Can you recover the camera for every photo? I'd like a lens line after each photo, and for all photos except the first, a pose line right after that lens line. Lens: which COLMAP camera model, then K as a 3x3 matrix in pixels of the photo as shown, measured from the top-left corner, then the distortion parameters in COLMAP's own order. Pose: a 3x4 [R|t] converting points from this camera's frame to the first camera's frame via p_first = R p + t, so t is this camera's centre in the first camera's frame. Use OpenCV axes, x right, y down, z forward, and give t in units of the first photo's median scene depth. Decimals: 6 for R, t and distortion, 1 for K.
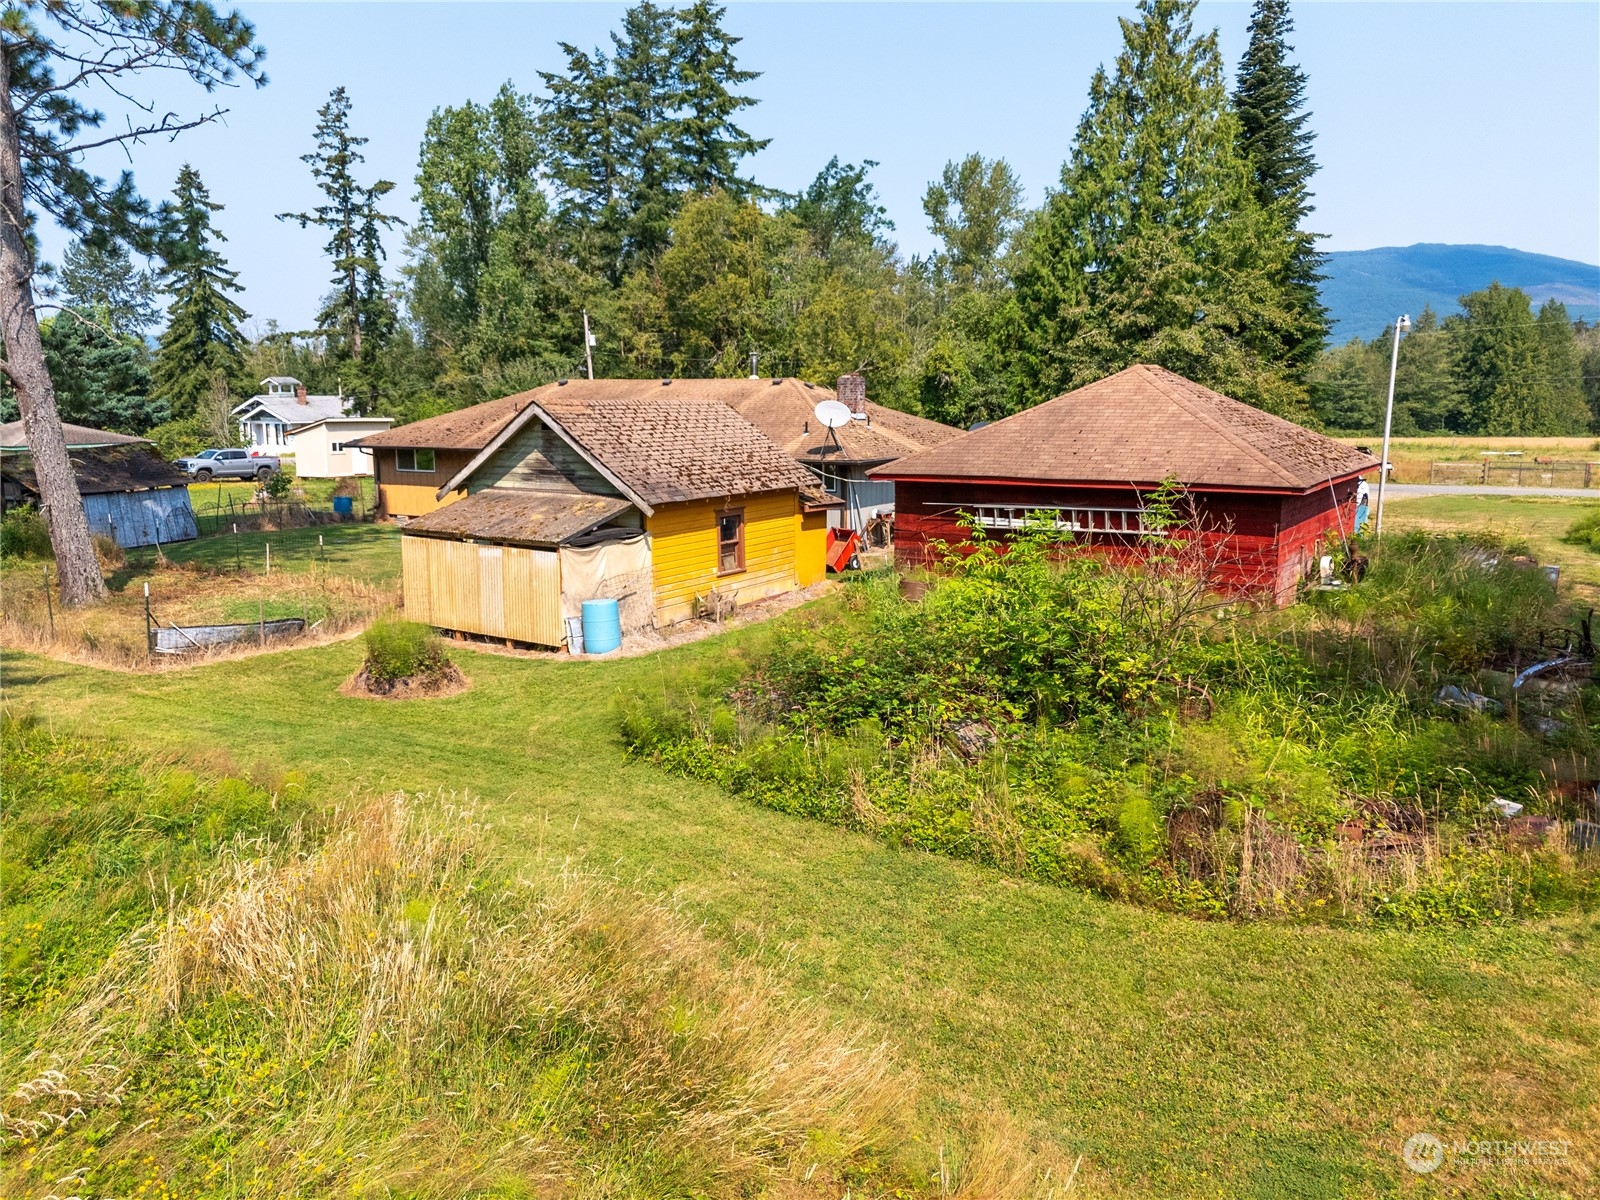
lens RADIAL K [[1169.4, 0, 797.3], [0, 1169.4, 592.9], [0, 0, 1]] dist [0.055776, -0.041166]
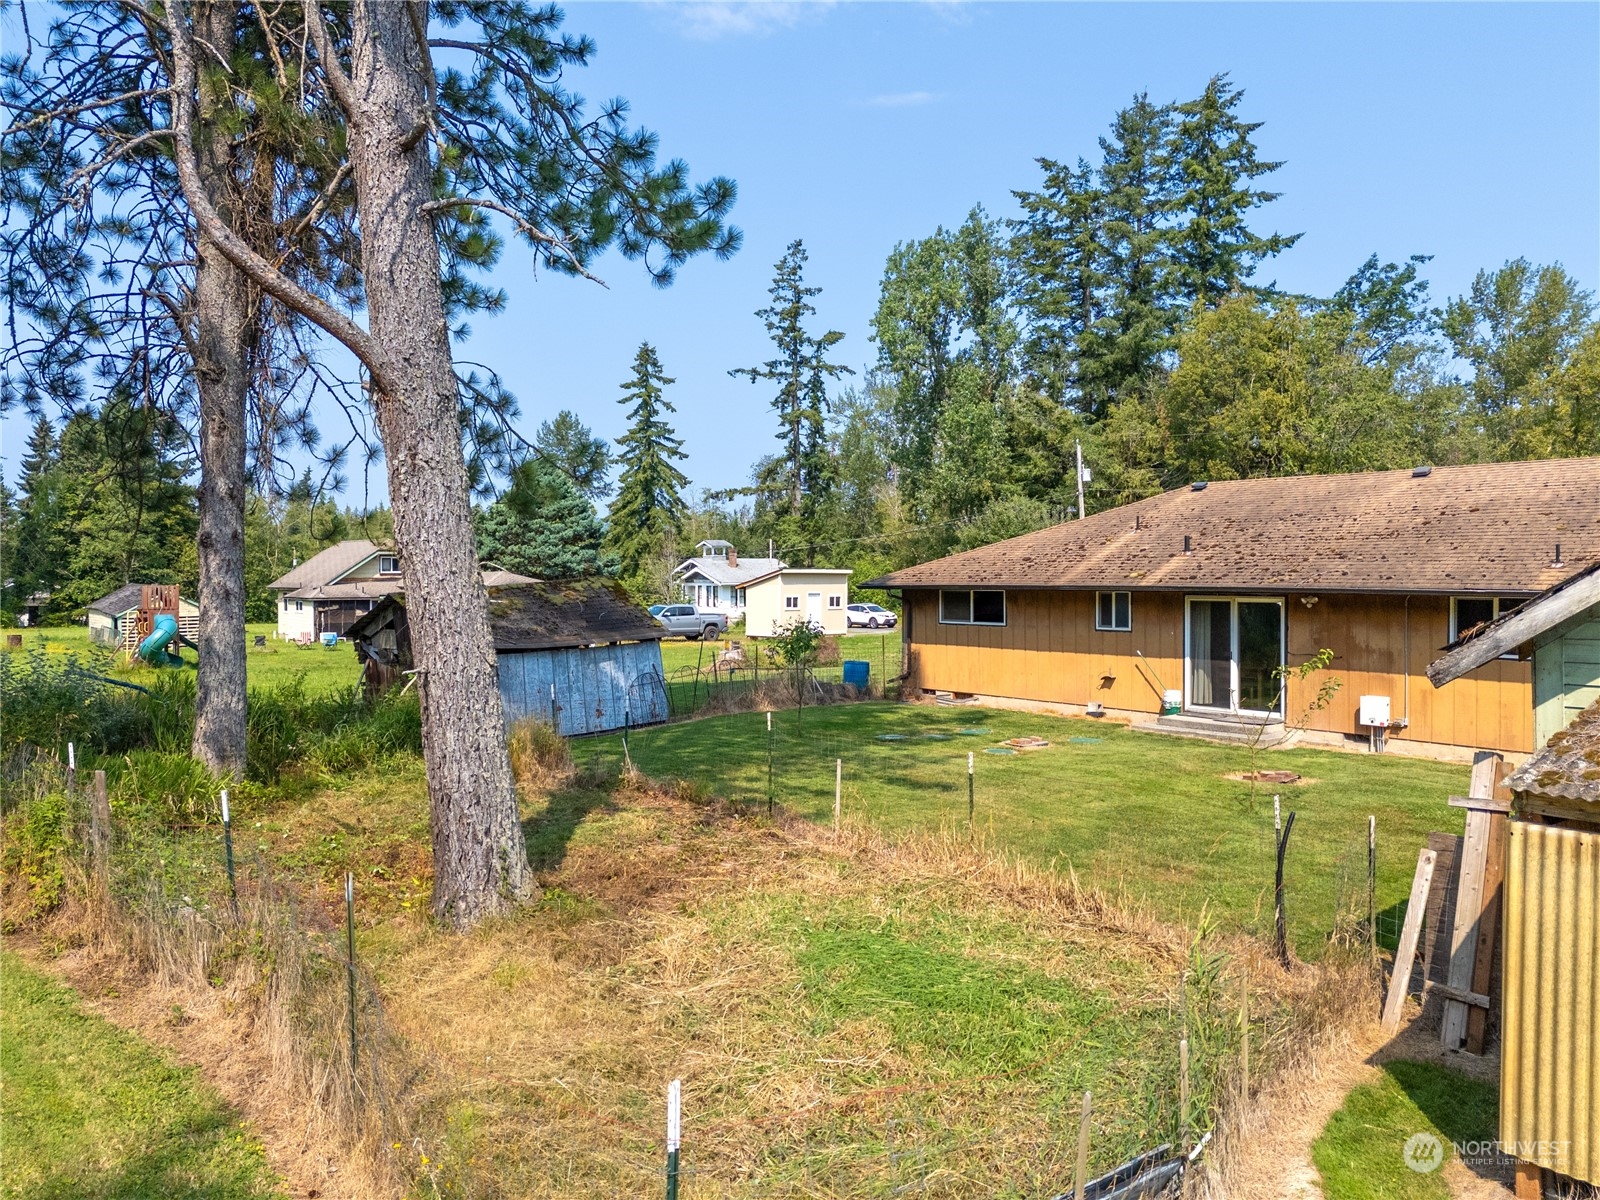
lens RADIAL K [[1168.7, 0, 800.0], [0, 1168.7, 600.0], [0, 0, 1]] dist [0.064942, -0.038739]
pose [[0.949128, 0.005697, -0.314838, -0.083942], [-0.048730, 0.990449, -0.128982, -0.011578], [0.311096, 0.137762, 0.940341, 0.145182]]
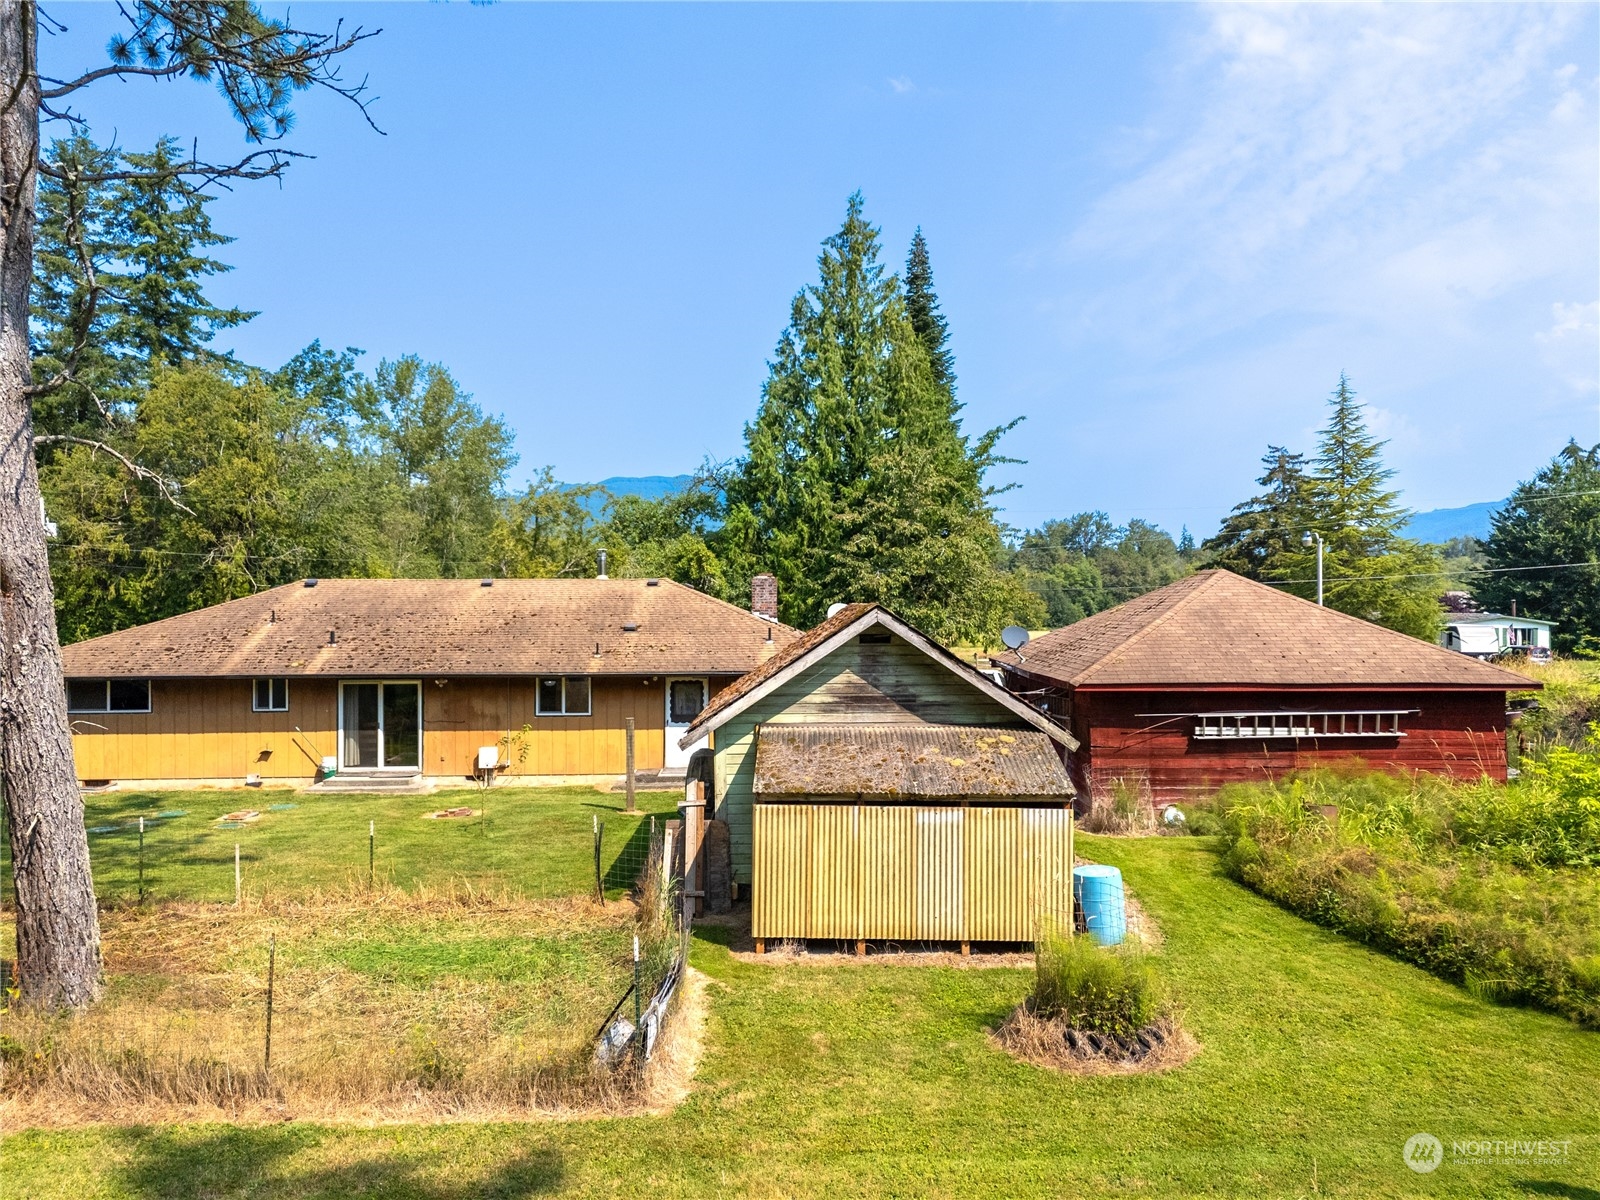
lens RADIAL K [[1168.7, 0, 800.0], [0, 1168.7, 600.0], [0, 0, 1]] dist [0.064942, -0.038739]
pose [[0.845762, -0.000513, 0.533561, -0.138883], [0.089838, 0.985859, -0.141458, -0.013958], [-0.525943, 0.167573, 0.833848, 0.086372]]
